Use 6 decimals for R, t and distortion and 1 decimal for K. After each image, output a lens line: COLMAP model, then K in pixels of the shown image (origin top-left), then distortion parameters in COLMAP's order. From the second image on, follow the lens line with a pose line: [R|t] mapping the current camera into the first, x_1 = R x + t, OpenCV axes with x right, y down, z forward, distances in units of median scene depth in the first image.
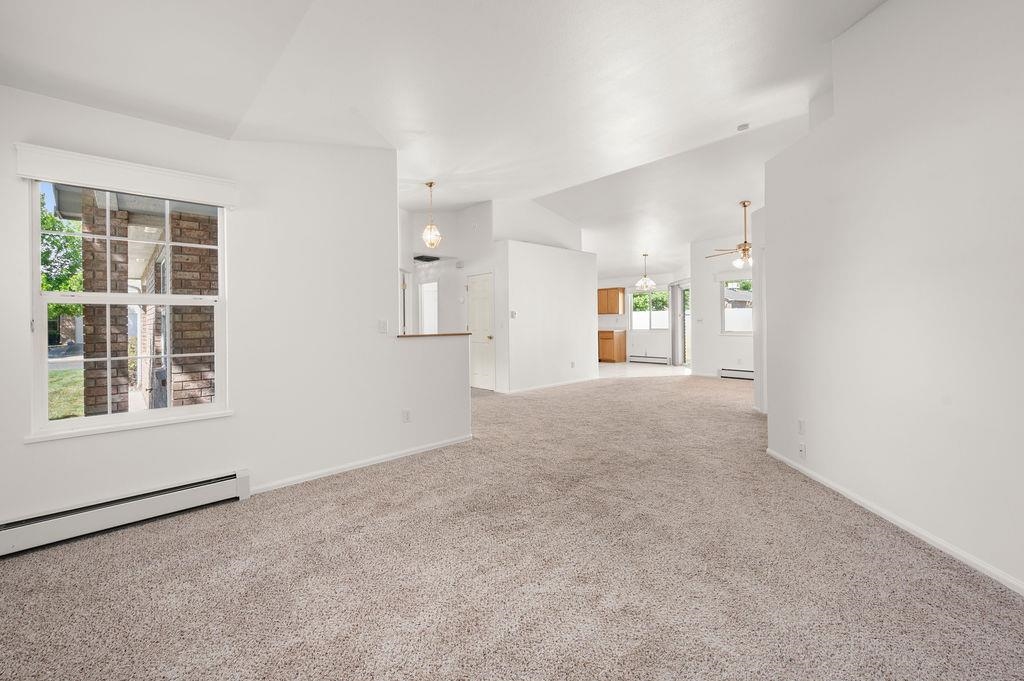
lens RADIAL K [[417.7, 0, 514.1], [0, 417.7, 328.6], [0, 0, 1]] dist [0.000292, 0.000284]
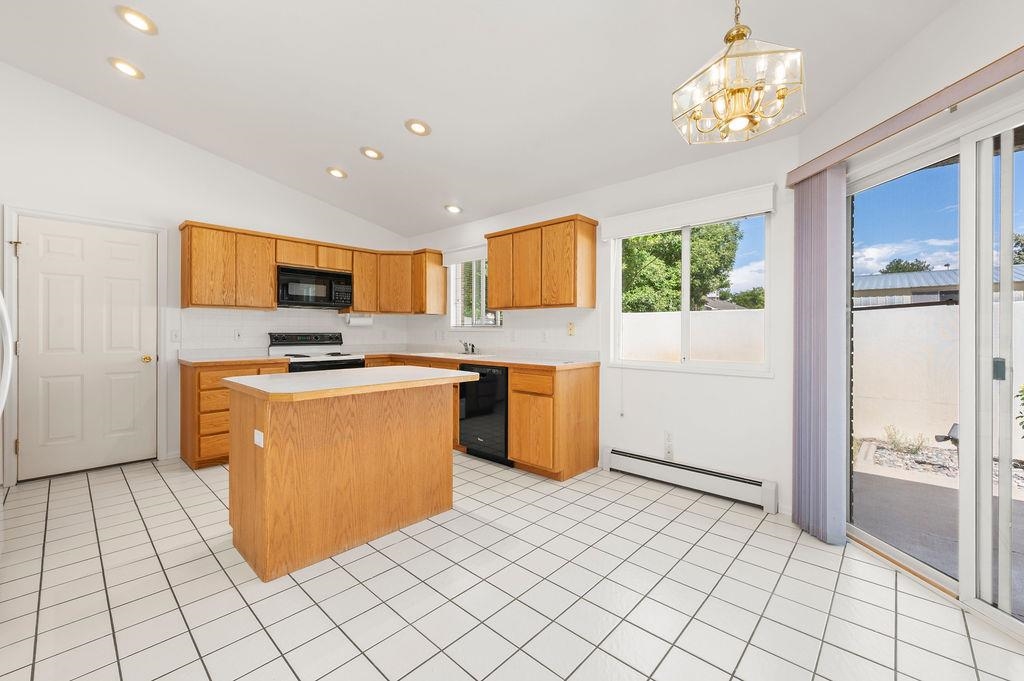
lens RADIAL K [[417.7, 0, 514.1], [0, 417.7, 328.6], [0, 0, 1]] dist [0.000292, 0.000284]
pose [[0.996967, 0.019702, 0.075289, 0.187185], [-0.017902, 0.999539, -0.024510, -0.011967], [-0.075737, 0.023088, 0.996860, 0.716529]]
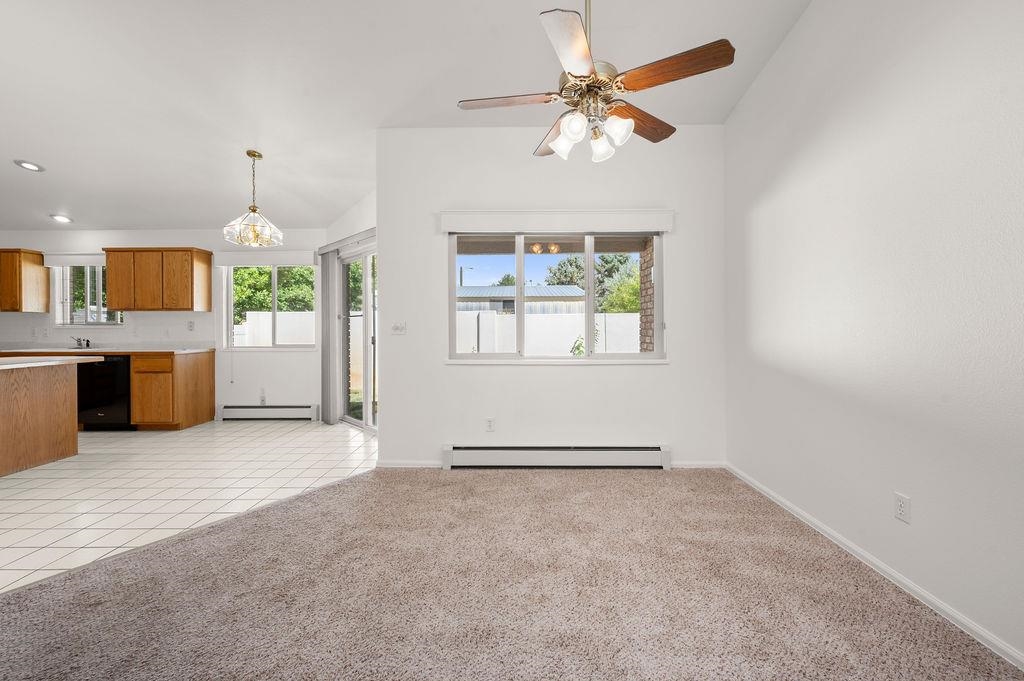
lens RADIAL K [[417.7, 0, 514.1], [0, 417.7, 328.6], [0, 0, 1]] dist [0.000292, 0.000284]
pose [[0.692650, 0.009567, 0.721210, 0.171853], [0.003928, 0.999847, -0.017036, -0.008619], [-0.721263, 0.014633, 0.692507, 0.474646]]
